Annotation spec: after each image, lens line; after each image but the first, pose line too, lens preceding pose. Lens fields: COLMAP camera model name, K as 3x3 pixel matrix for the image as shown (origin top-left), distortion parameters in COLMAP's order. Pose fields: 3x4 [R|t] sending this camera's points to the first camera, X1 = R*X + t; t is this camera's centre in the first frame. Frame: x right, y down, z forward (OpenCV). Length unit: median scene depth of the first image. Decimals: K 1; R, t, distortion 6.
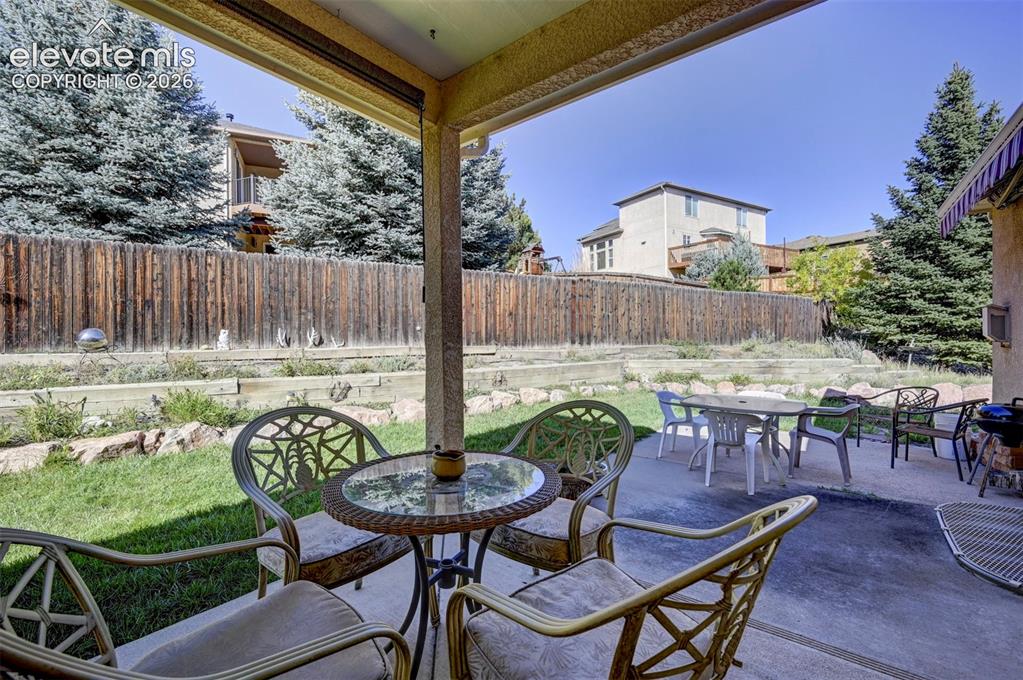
lens RADIAL K [[430.4, 0, 511.5], [0, 430.4, 340.0], [0, 0, 1]] dist [0.000313, -0.000093]
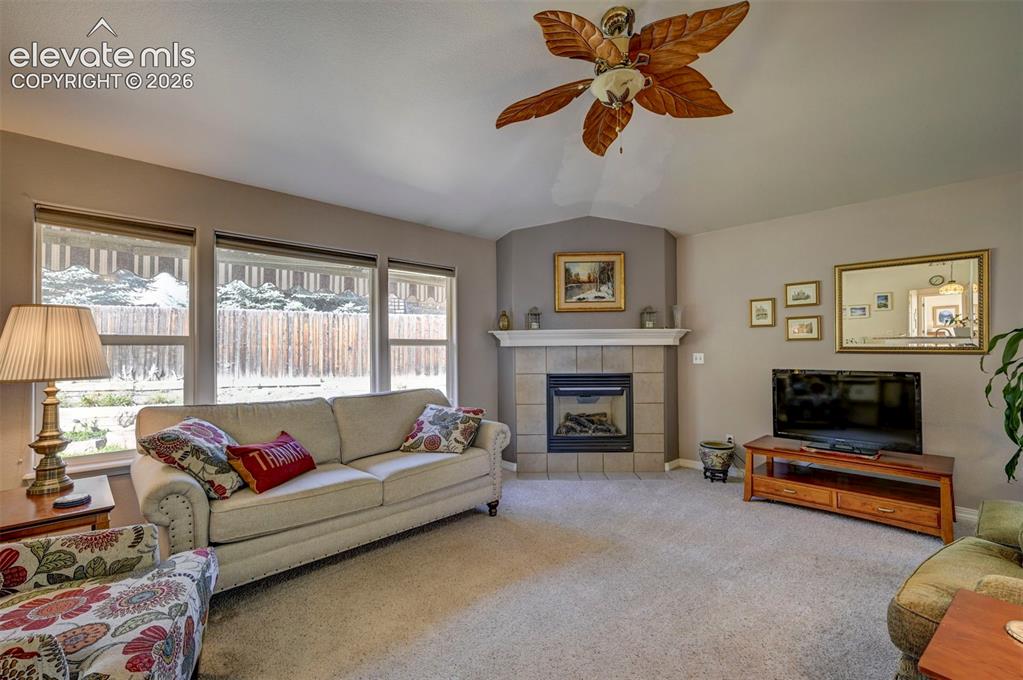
lens RADIAL K [[447.0, 0, 511.5], [0, 447.0, 340.0], [0, 0, 1]] dist [-0.003139, -0.000883]
pose [[0.989752, 0.002394, -0.142780, 0.804089], [-0.005904, 0.999690, -0.024168, -0.079190], [0.142678, 0.024764, 0.989459, -0.137170]]
